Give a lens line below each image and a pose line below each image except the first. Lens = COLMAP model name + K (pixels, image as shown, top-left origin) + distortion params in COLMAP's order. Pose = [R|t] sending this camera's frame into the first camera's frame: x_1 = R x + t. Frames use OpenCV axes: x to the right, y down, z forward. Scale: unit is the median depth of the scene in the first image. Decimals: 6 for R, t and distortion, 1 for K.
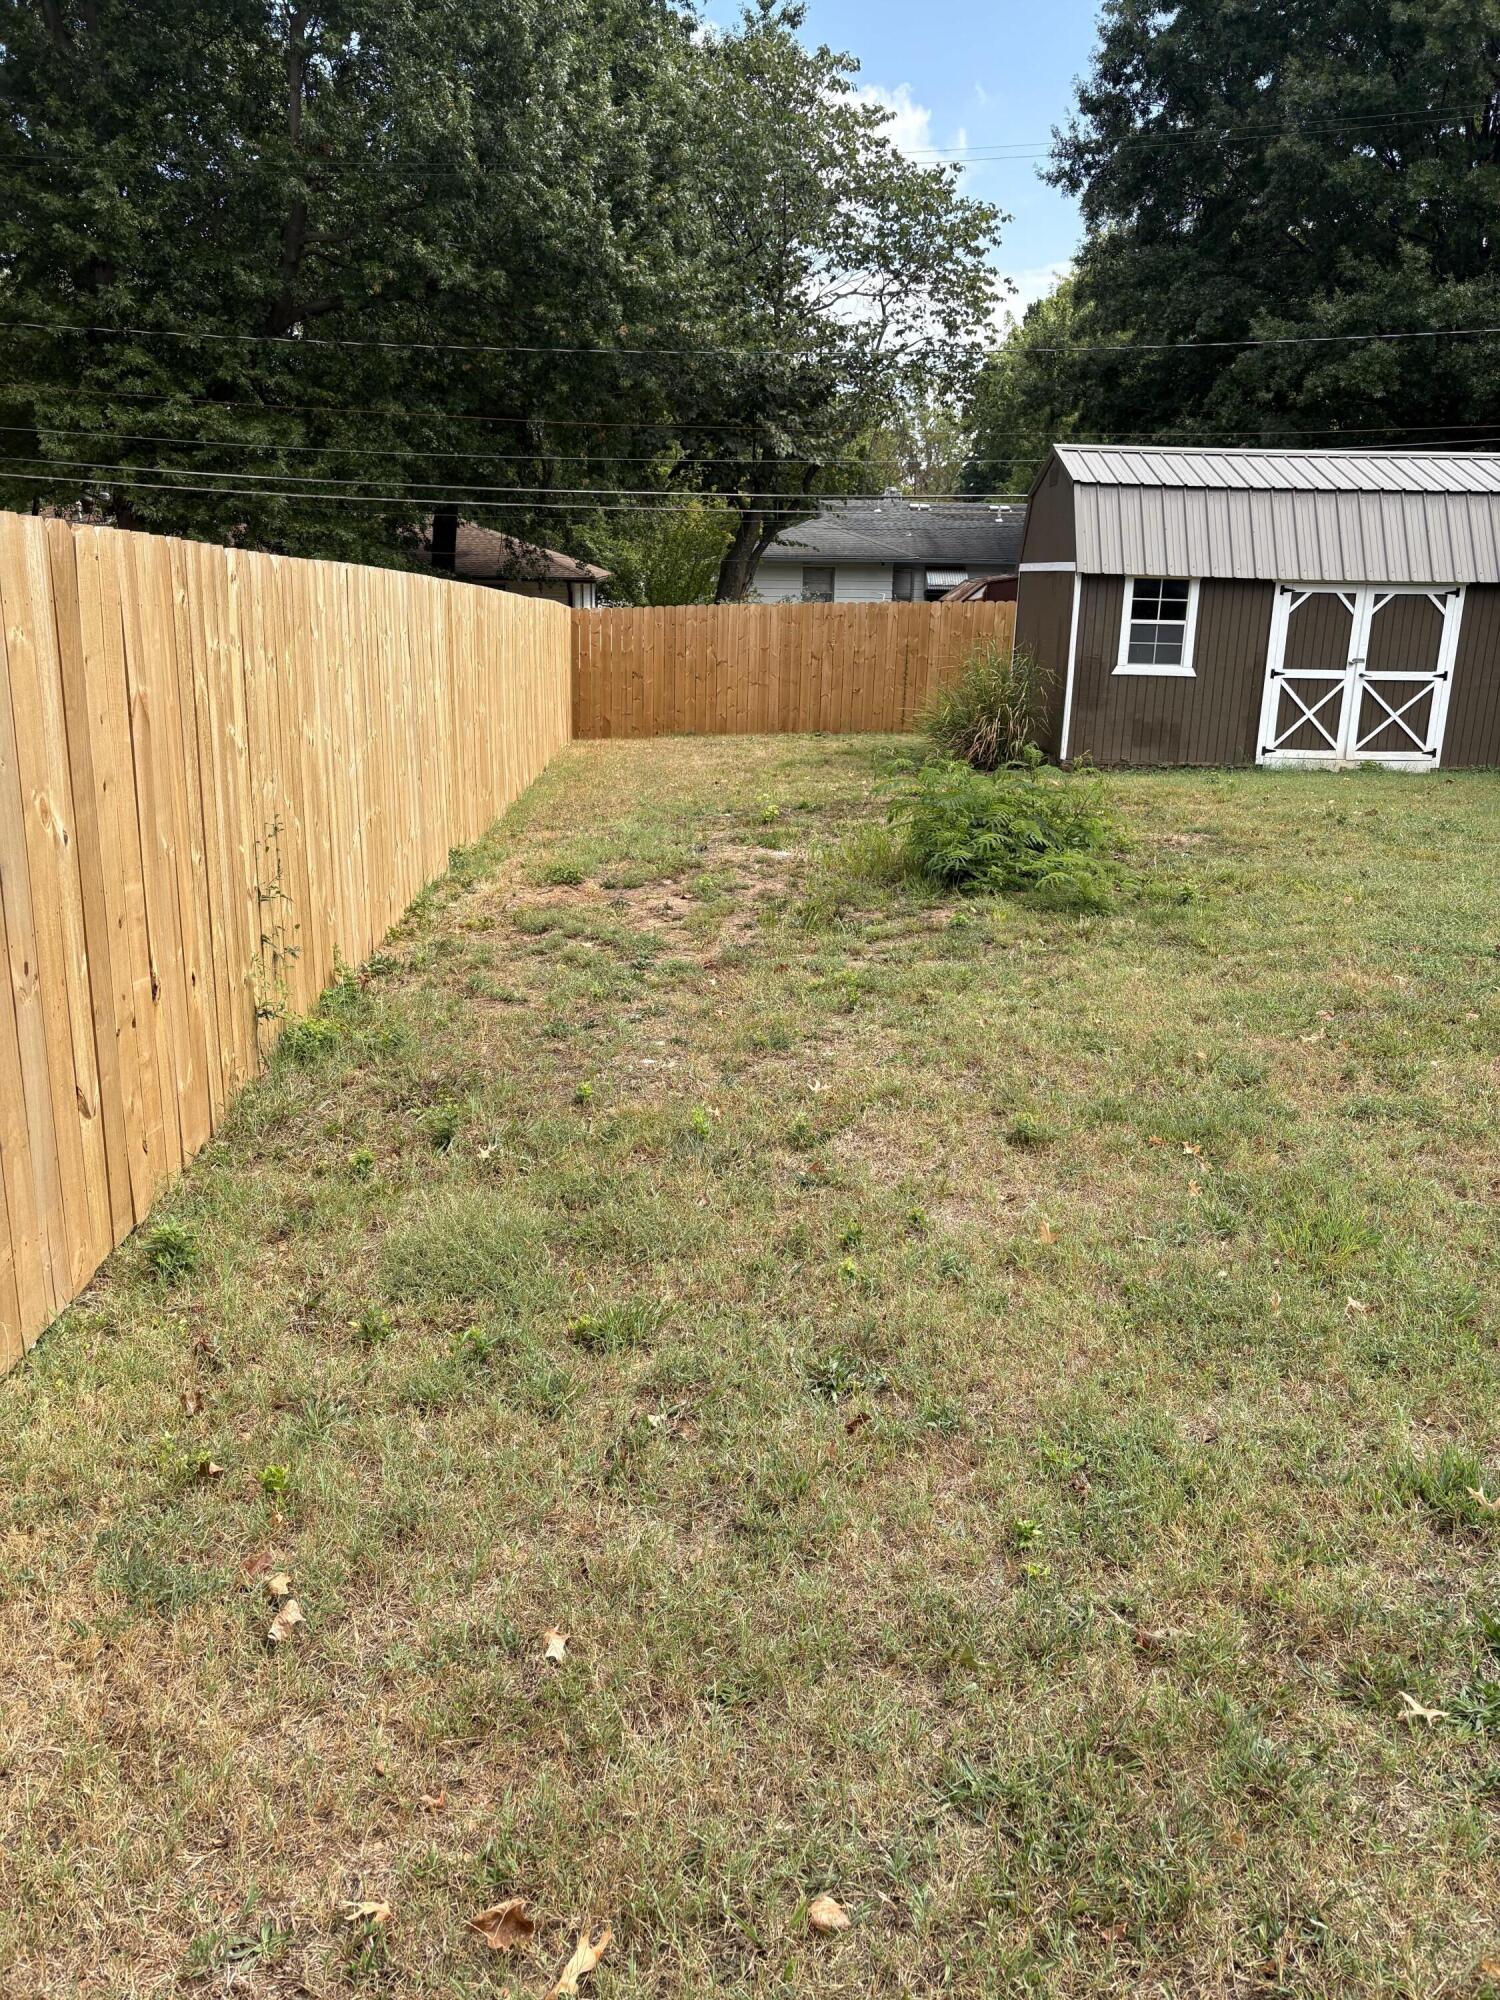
lens RADIAL K [[1516.6, 0, 750.9], [0, 1516.6, 1042.3], [0, 0, 1]] dist [0.004216, -0.002116]
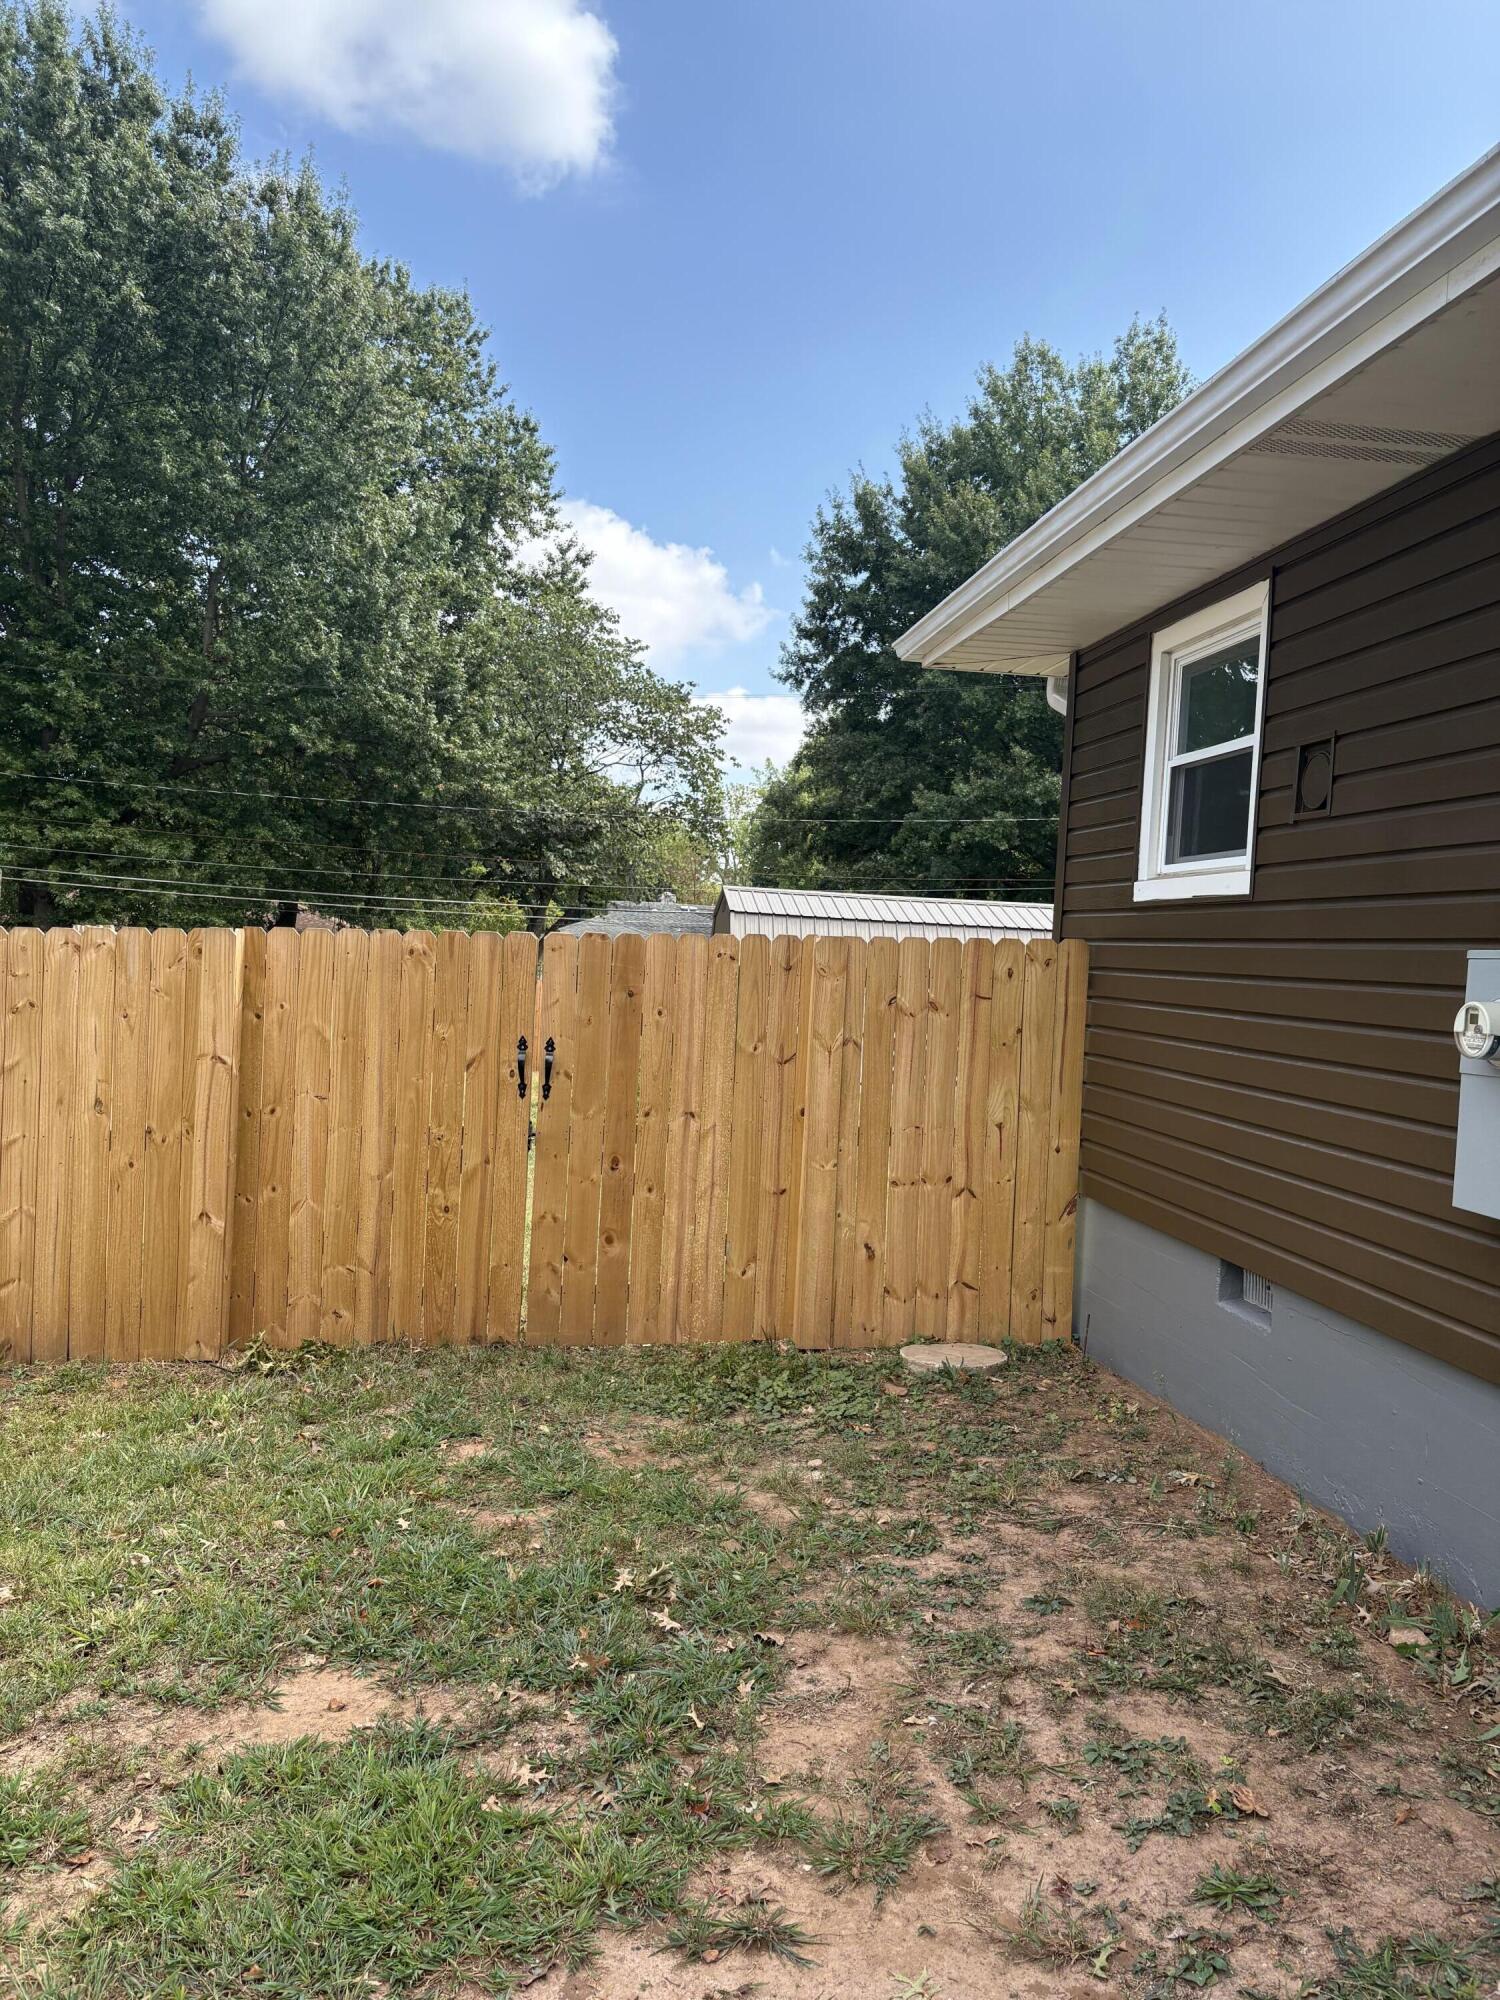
lens RADIAL K [[1516.6, 0, 750.9], [0, 1516.6, 1042.3], [0, 0, 1]] dist [0.004216, -0.002116]
pose [[0.992471, 0.022594, 0.120382, 0.032372], [0.007291, 0.970198, -0.242204, 0.084102], [-0.122267, 0.241258, 0.962728, -0.284570]]
